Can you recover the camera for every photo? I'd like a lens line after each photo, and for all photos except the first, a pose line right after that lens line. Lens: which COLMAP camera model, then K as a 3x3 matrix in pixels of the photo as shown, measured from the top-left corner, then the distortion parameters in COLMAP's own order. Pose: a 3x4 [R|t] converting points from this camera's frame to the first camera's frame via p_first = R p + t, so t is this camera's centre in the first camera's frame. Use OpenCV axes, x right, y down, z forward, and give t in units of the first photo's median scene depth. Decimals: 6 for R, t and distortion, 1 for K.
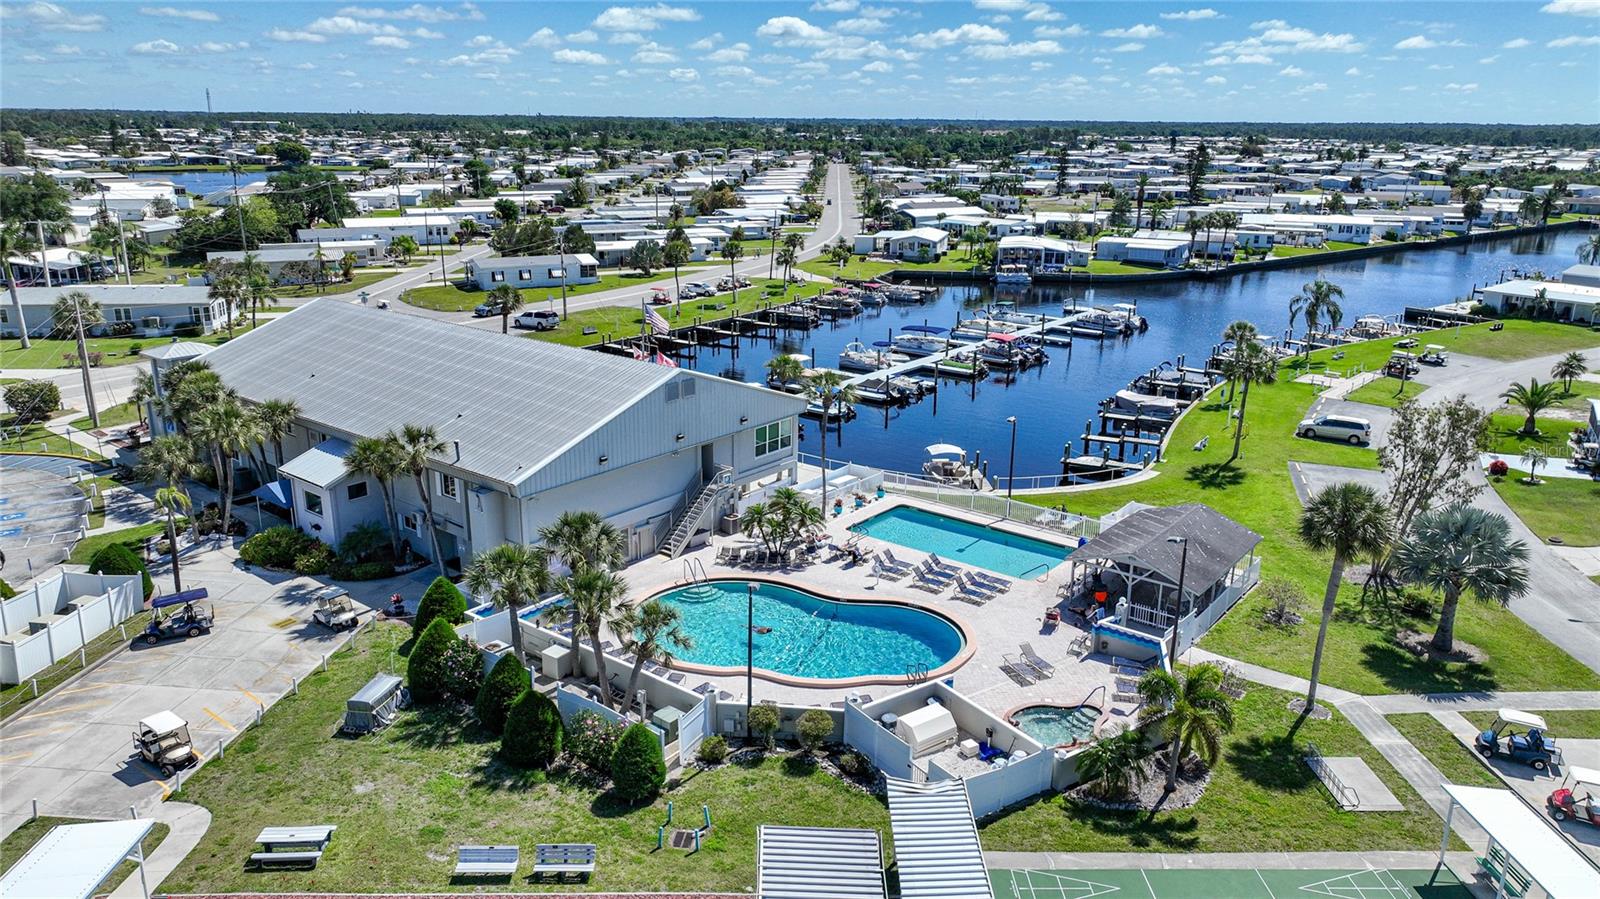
lens RADIAL K [[1120.6, 0, 787.1], [0, 1120.6, 446.3], [0, 0, 1]] dist [-0.016450, 0.033117]
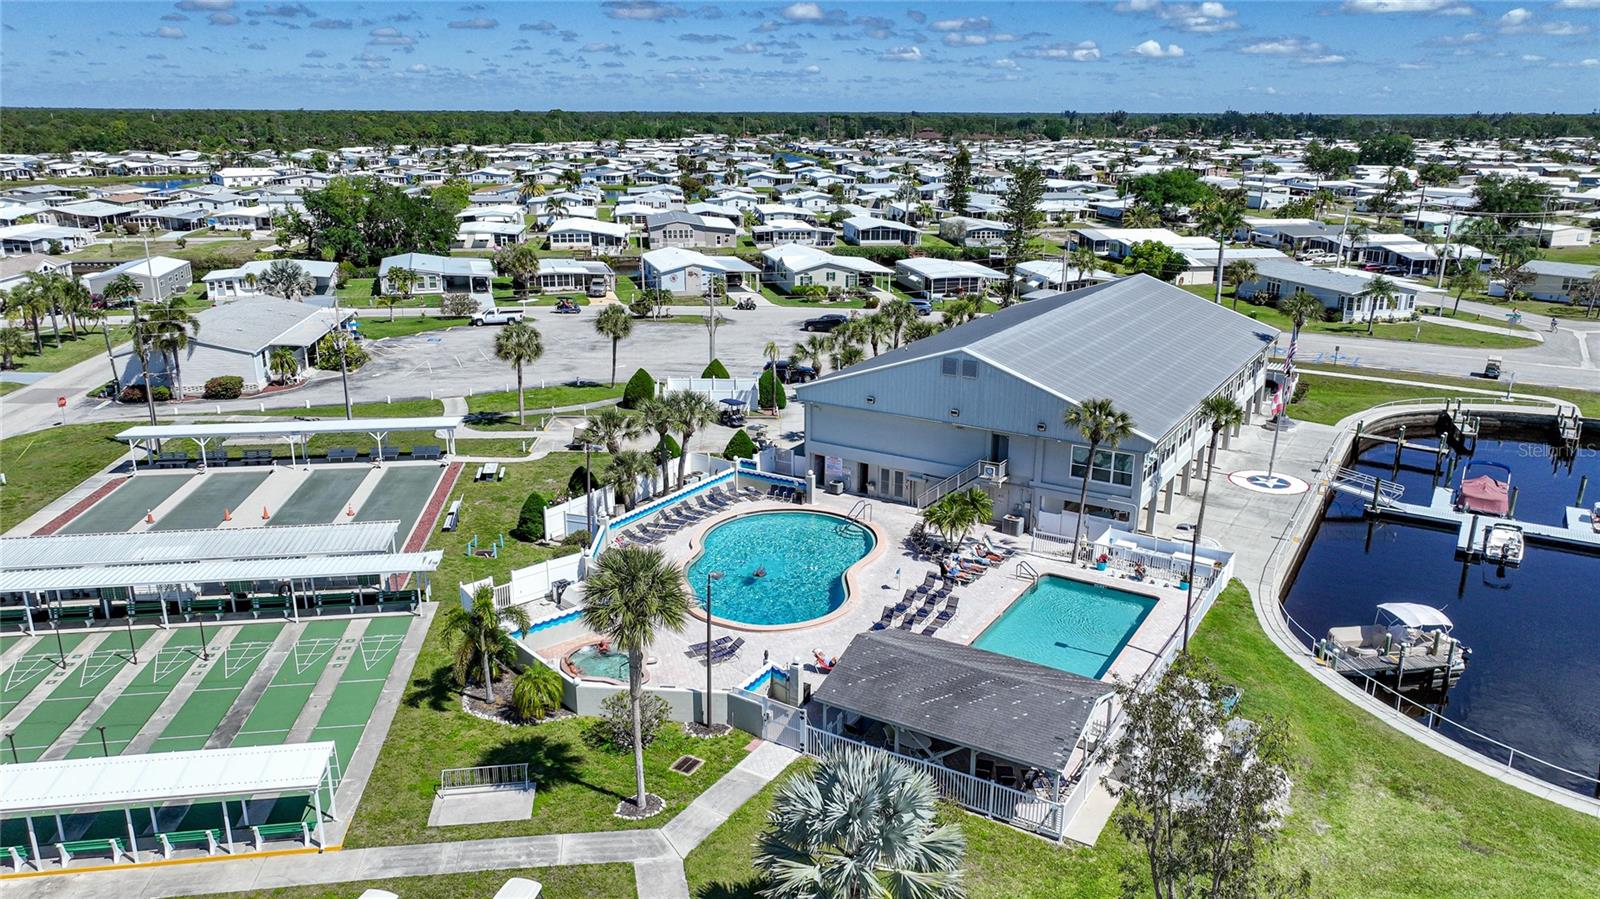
lens RADIAL K [[1120.6, 0, 787.1], [0, 1120.6, 446.3], [0, 0, 1]] dist [-0.016450, 0.033117]
pose [[0.125370, 0.272150, -0.954053, 1.256875], [-0.278997, 0.932504, 0.229341, -0.244233], [0.952073, 0.237425, 0.192837, 0.924632]]
